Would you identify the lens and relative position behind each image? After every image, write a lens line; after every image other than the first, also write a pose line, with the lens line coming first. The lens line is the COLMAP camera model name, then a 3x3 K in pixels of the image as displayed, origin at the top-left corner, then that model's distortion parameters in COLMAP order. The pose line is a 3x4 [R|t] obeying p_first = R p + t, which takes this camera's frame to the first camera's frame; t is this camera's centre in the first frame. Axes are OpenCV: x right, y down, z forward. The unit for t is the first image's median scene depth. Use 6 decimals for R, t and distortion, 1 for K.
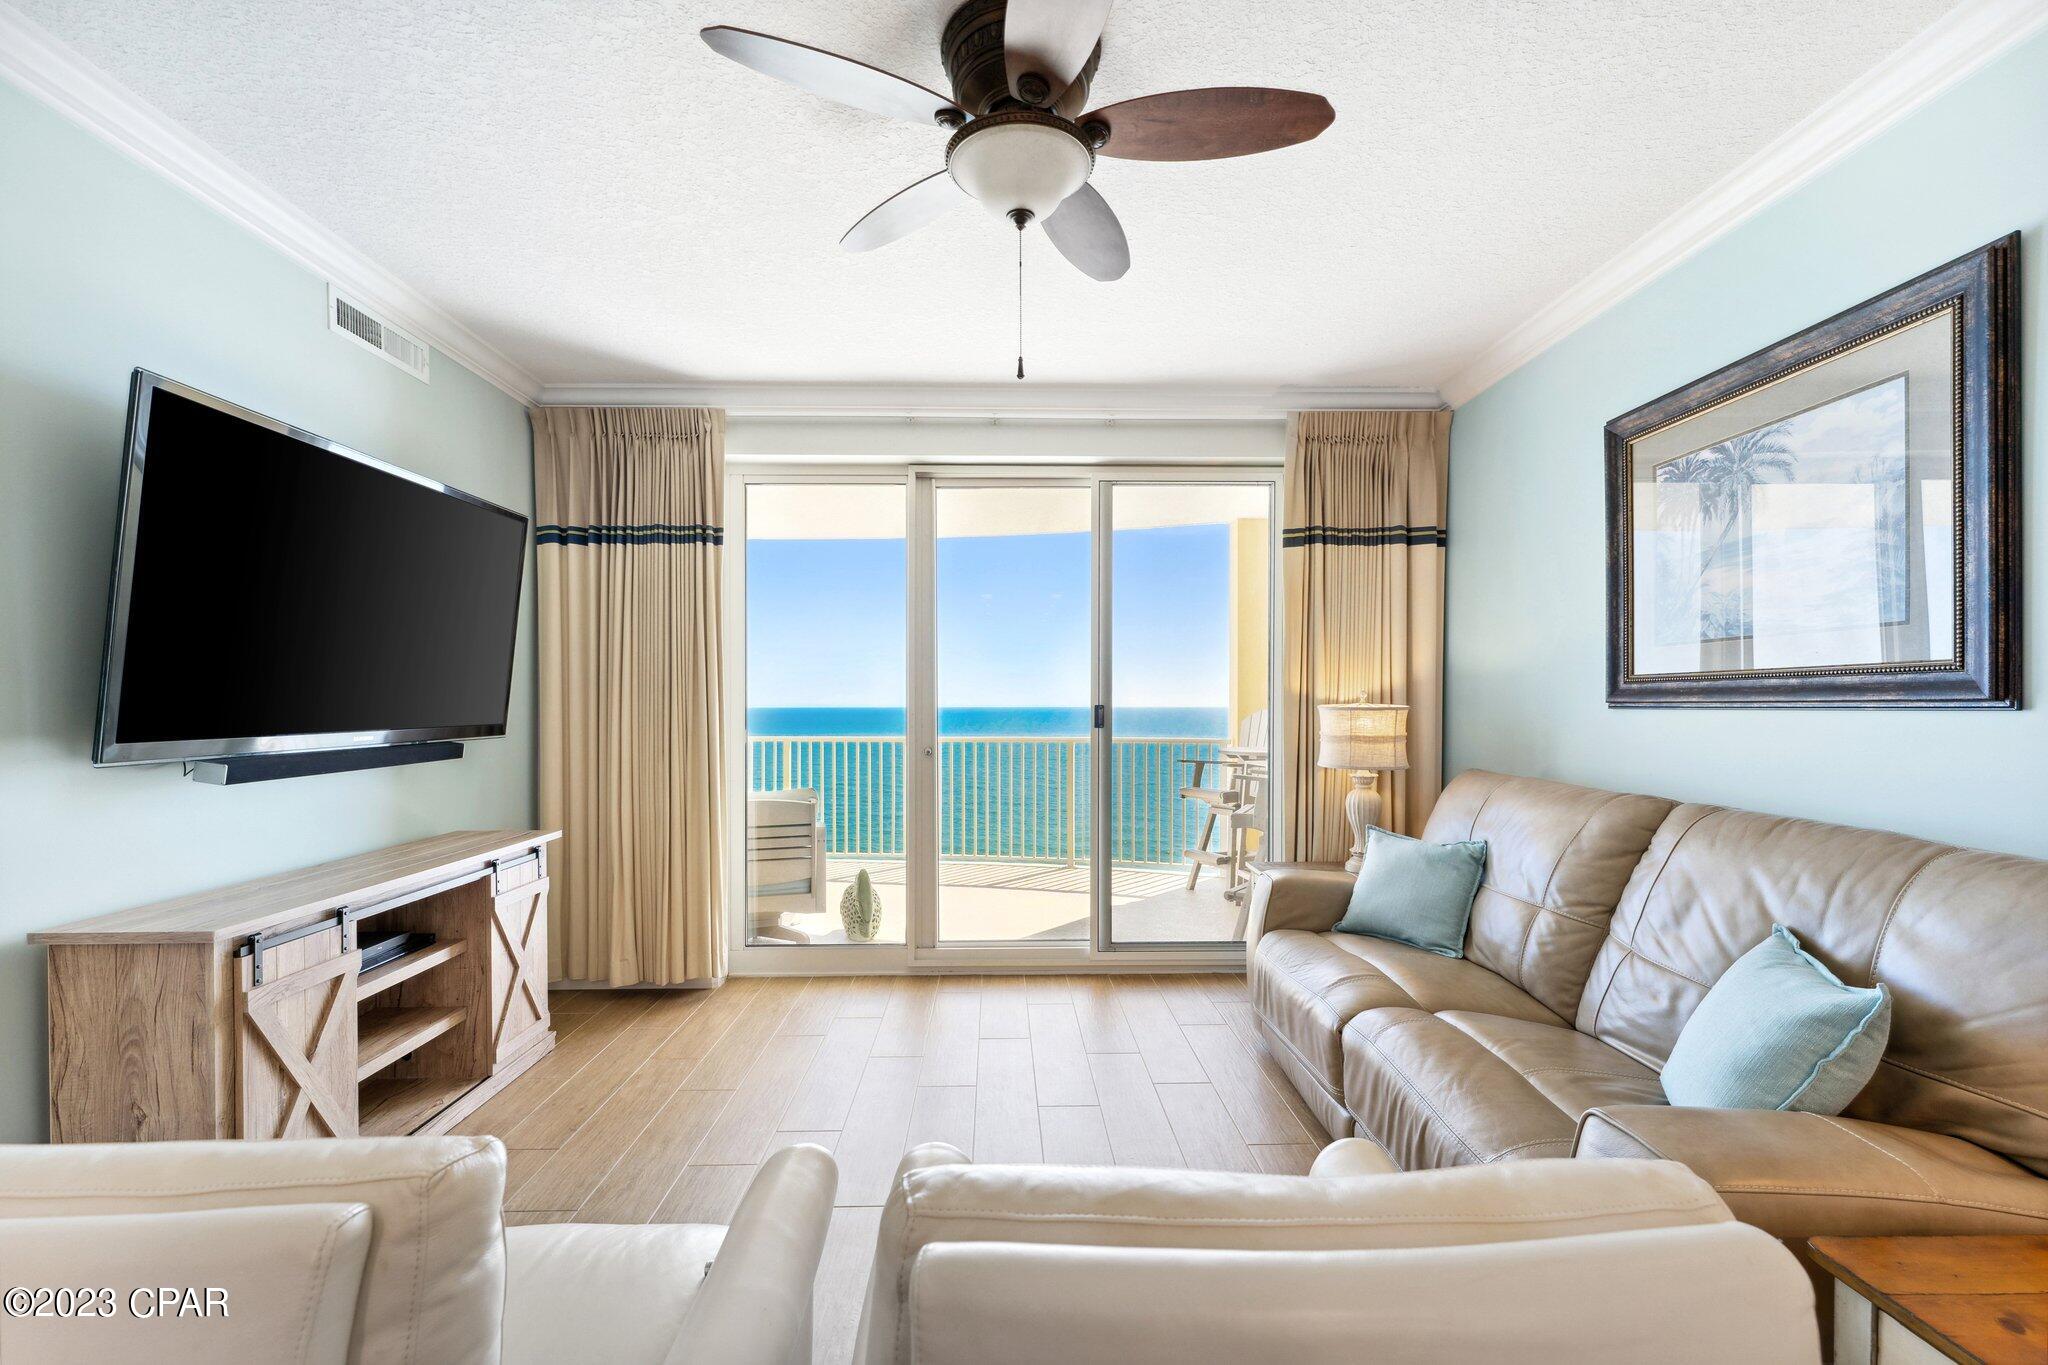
lens RADIAL K [[819.0, 0, 1017.2], [0, 819.0, 711.6], [0, 0, 1]] dist [0.000730, -0.000764]
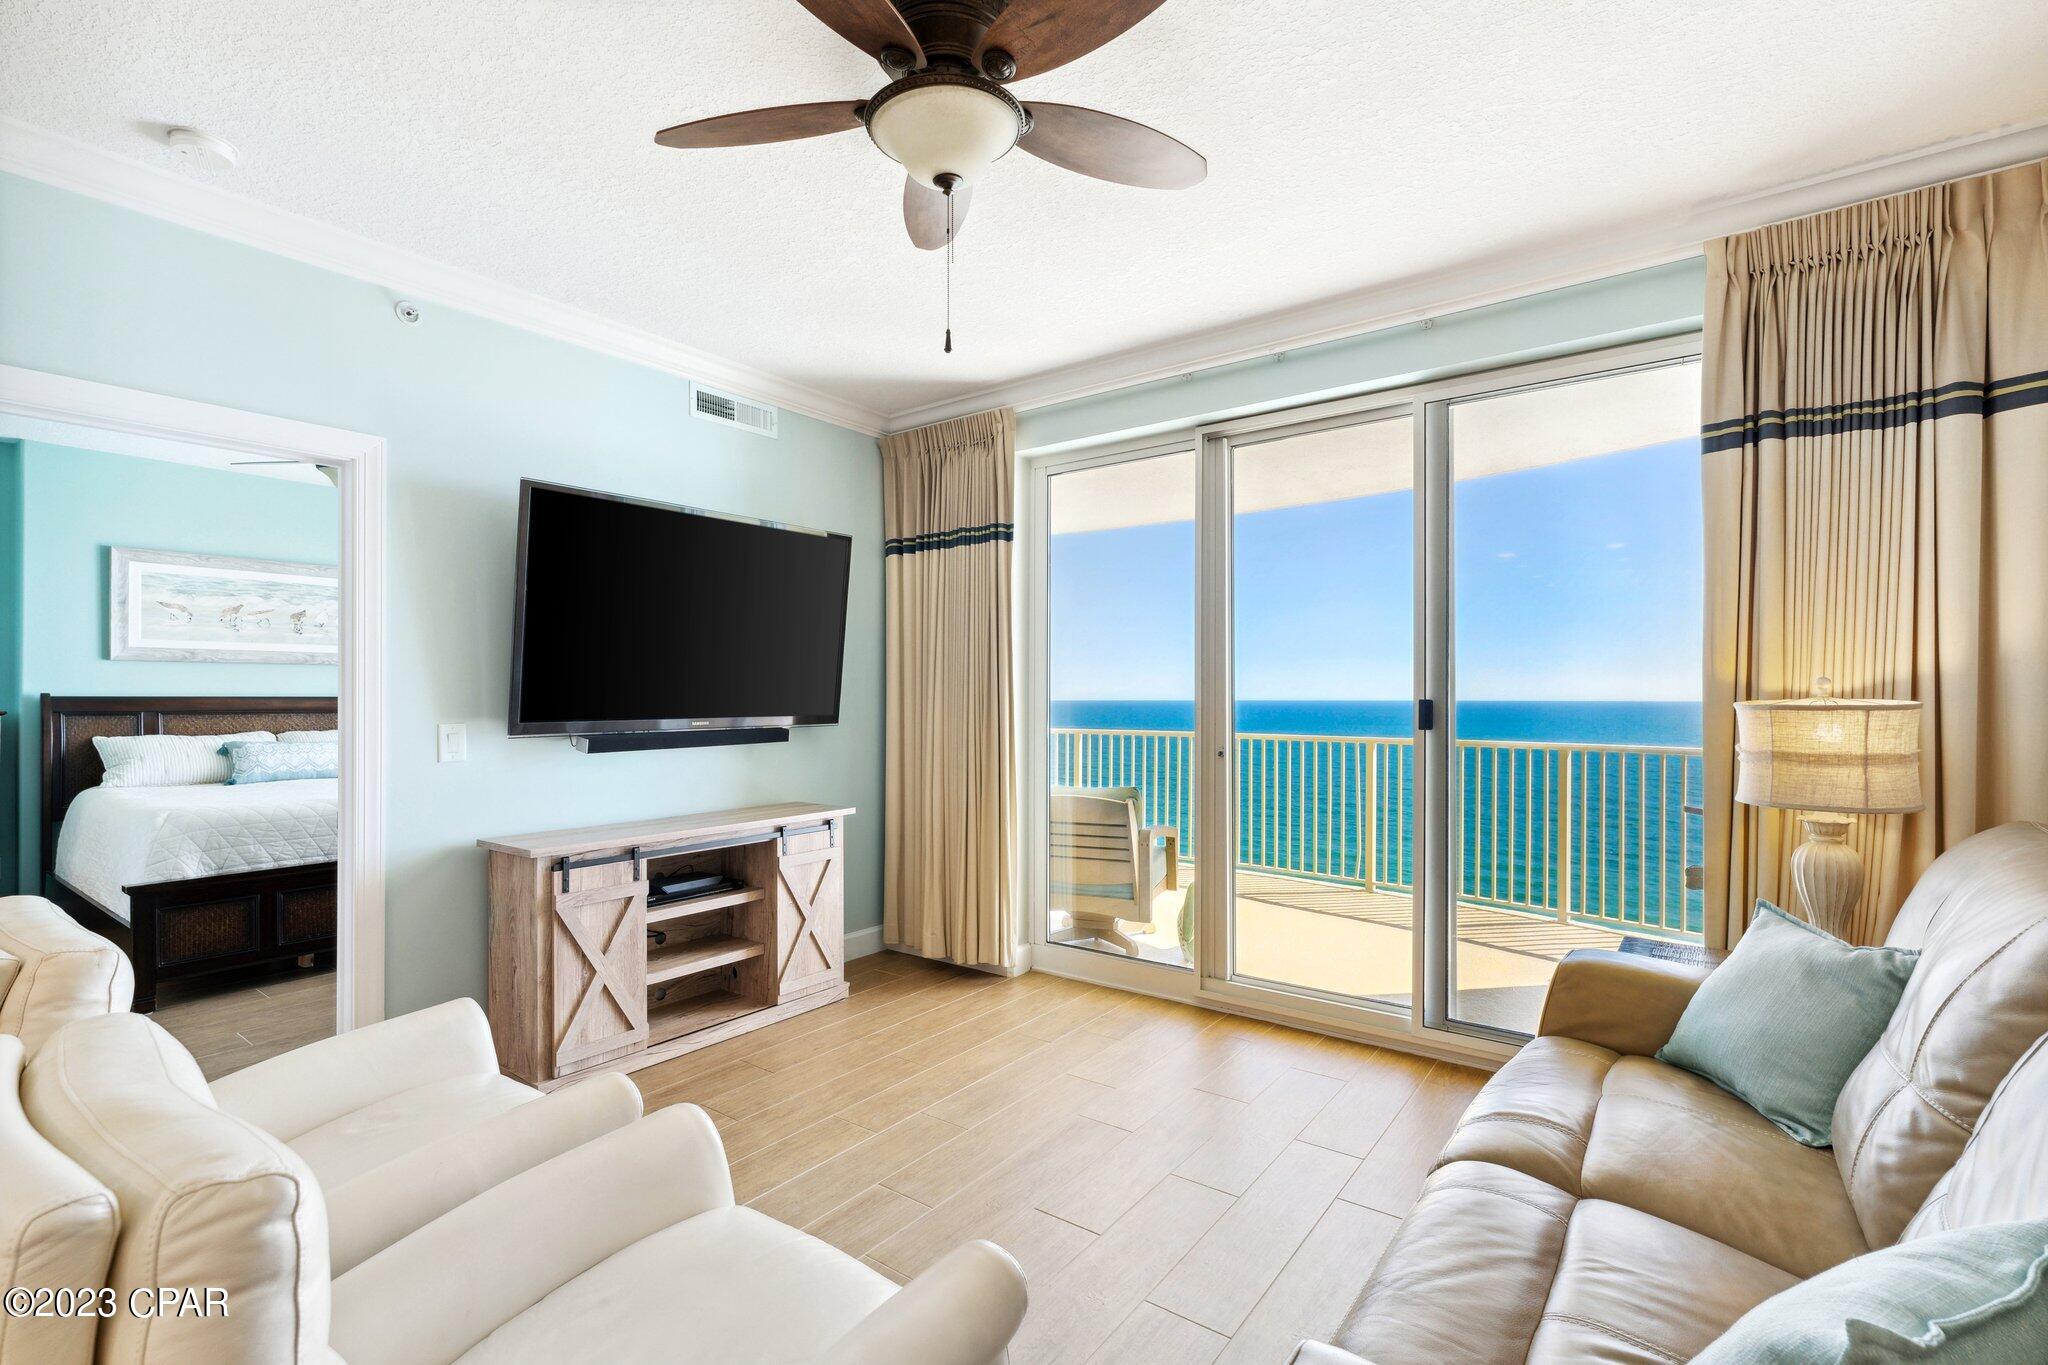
lens RADIAL K [[919.9, 0, 1020.8], [0, 919.9, 695.2], [0, 0, 1]] dist [0.000802, -0.001505]
pose [[0.788066, 0.000681, -0.615590, 0.354664], [-0.007411, 0.999937, -0.008381, -0.002196], [0.615546, 0.011167, 0.788022, 0.110232]]
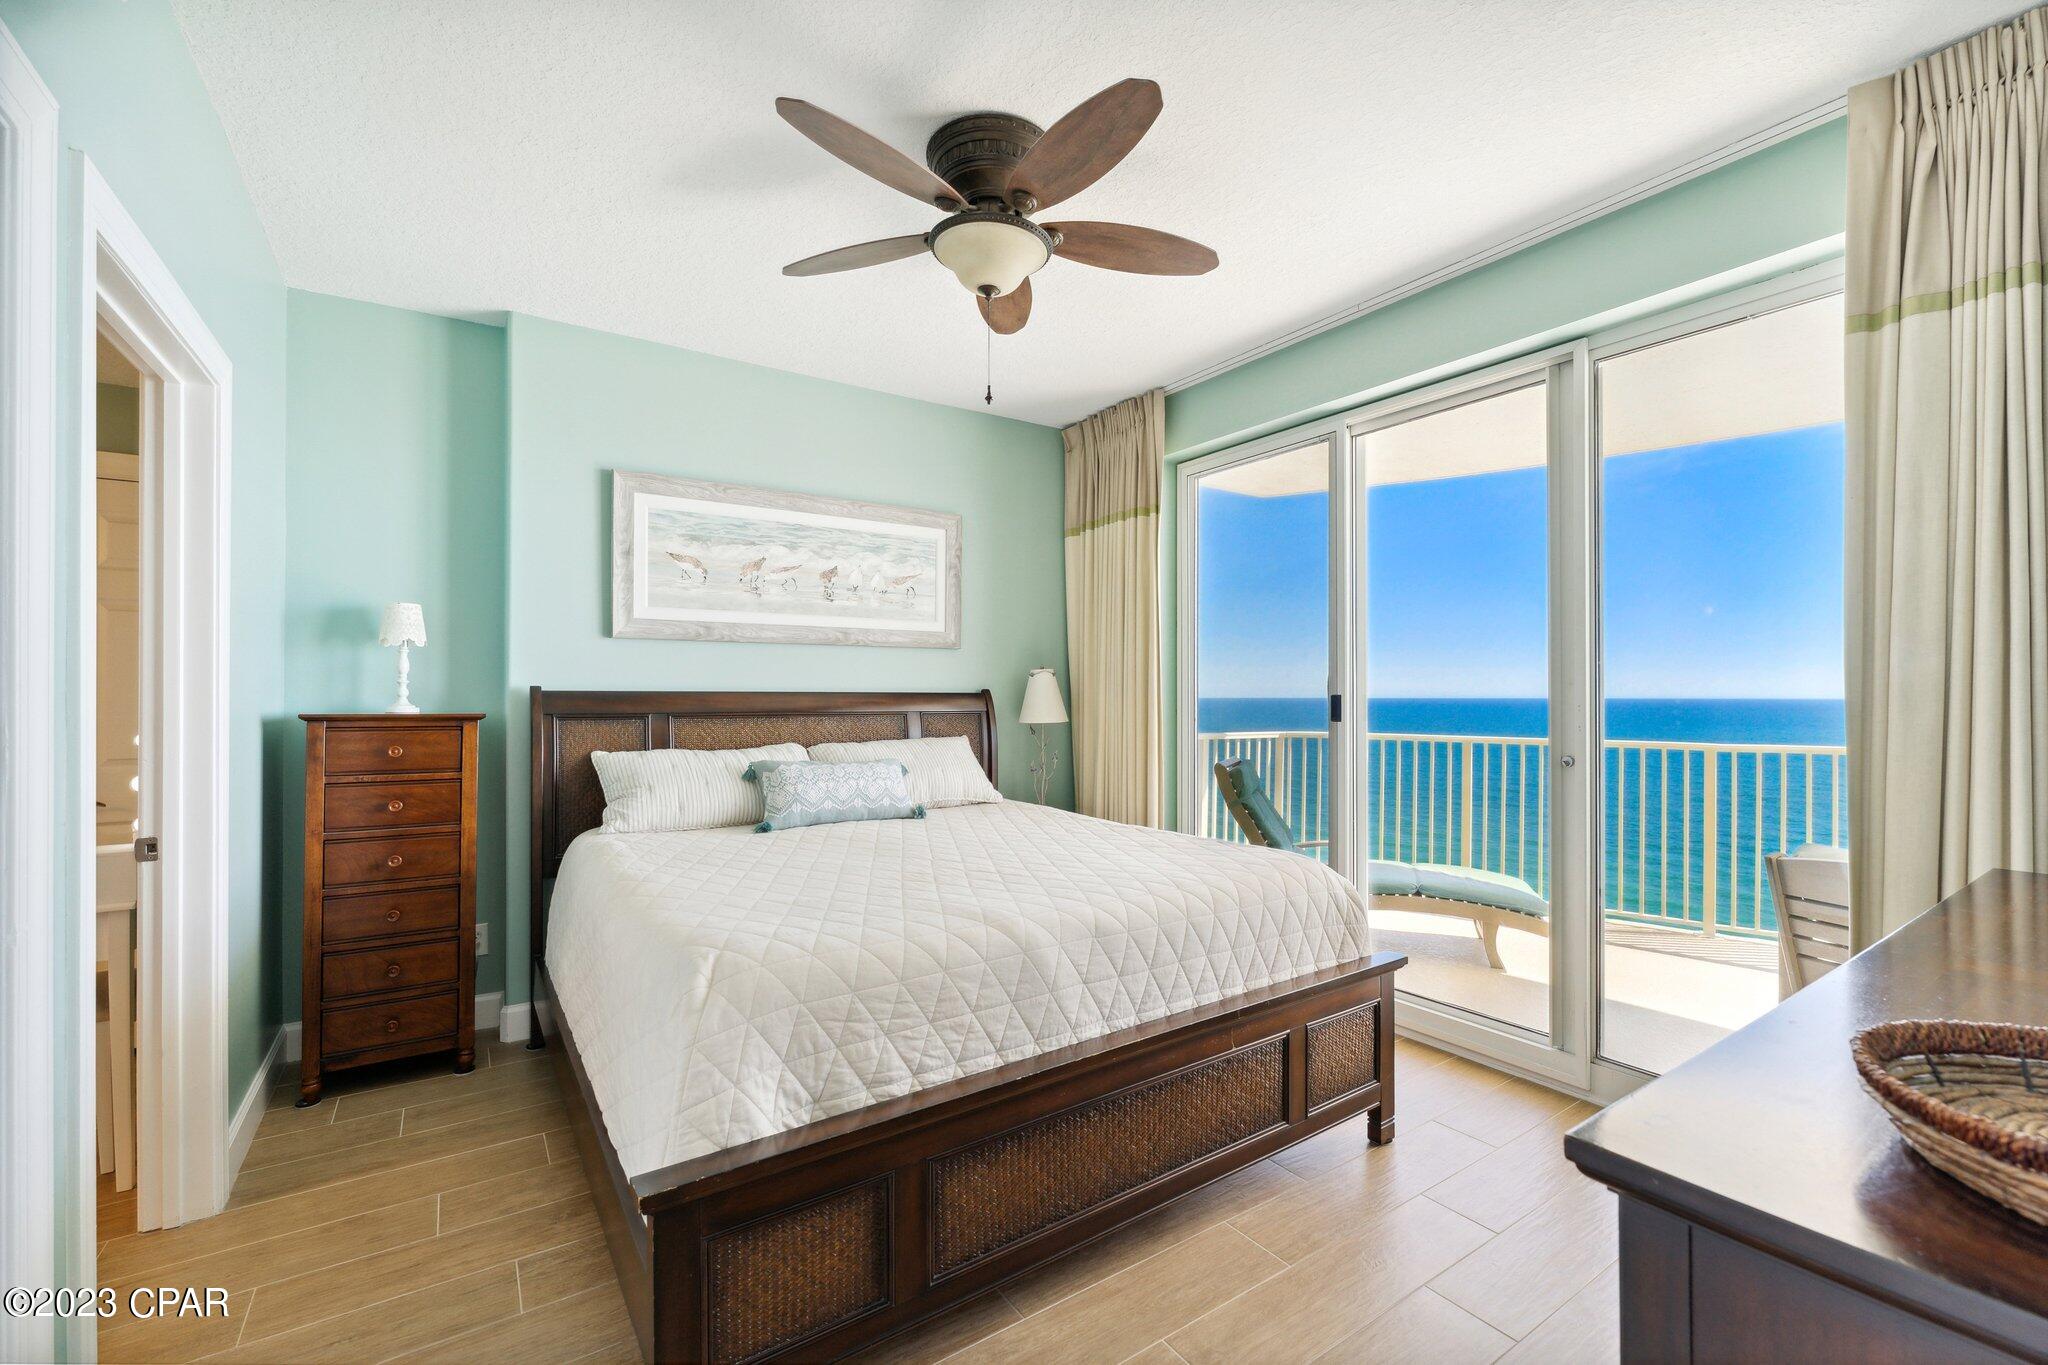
lens RADIAL K [[819.0, 0, 997.2], [0, 819.0, 700.4], [0, 0, 1]] dist [0.000730, -0.000764]
pose [[0.531575, 0.003568, -0.847004, 0.272267], [-0.010806, 0.999938, -0.002570, -0.001552], [0.846942, 0.010519, 0.531581, 0.121165]]
